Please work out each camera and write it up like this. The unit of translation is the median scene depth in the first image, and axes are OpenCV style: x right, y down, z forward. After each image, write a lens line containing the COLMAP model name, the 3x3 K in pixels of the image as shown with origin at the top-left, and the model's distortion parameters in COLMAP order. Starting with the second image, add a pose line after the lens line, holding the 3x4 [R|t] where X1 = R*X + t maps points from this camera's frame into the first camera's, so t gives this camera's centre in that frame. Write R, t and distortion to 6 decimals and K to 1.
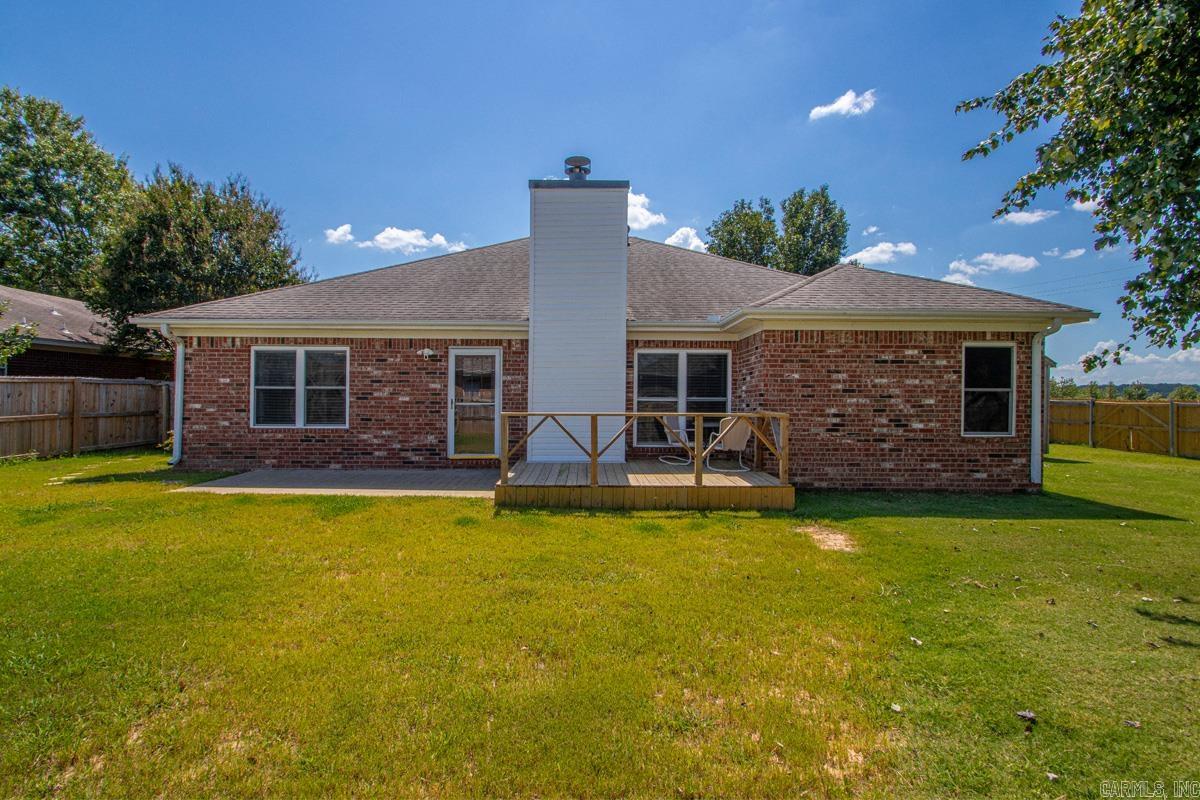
lens RADIAL K [[582.9, 0, 600.7], [0, 582.9, 402.7], [0, 0, 1]] dist [-0.002862, -0.001053]
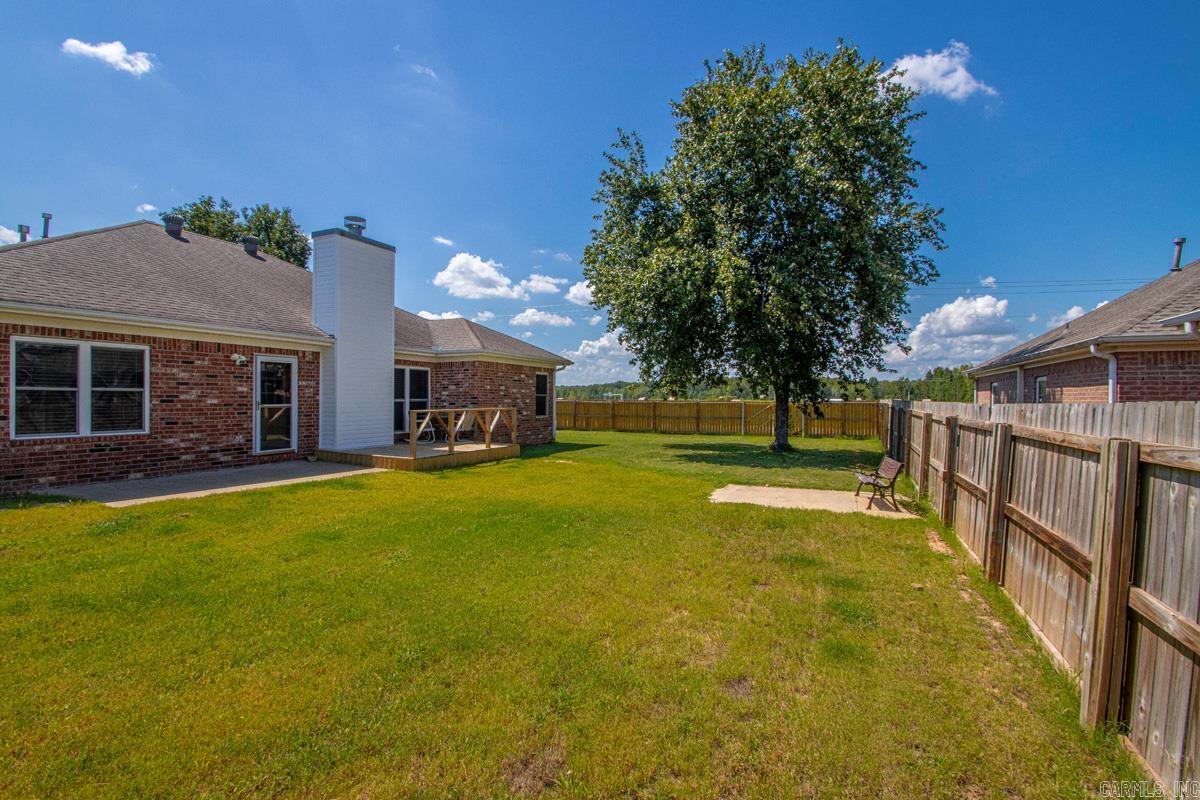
lens RADIAL K [[582.9, 0, 594.4], [0, 582.9, 400.6], [0, 0, 1]] dist [-0.002862, -0.001053]
pose [[0.417807, -0.005807, 0.908517, -0.985015], [0.004947, 0.999979, 0.004117, -0.008800], [-0.908522, 0.002774, 0.417827, -0.035692]]
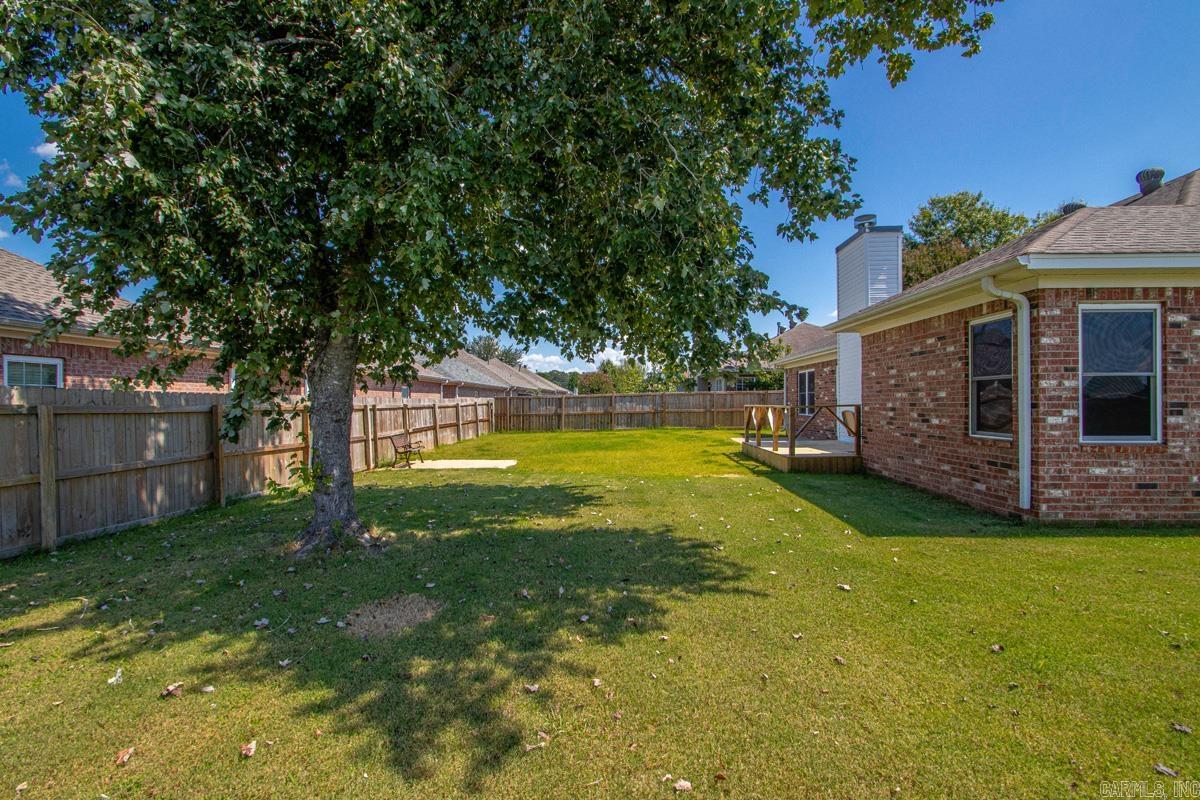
lens RADIAL K [[582.9, 0, 601.2], [0, 582.9, 401.4], [0, 0, 1]] dist [-0.002862, -0.001053]
pose [[-0.047506, -0.007762, -0.998841, 1.258216], [-0.000877, 0.999970, -0.007729, 0.013690], [0.998871, 0.000509, -0.047512, 0.448788]]
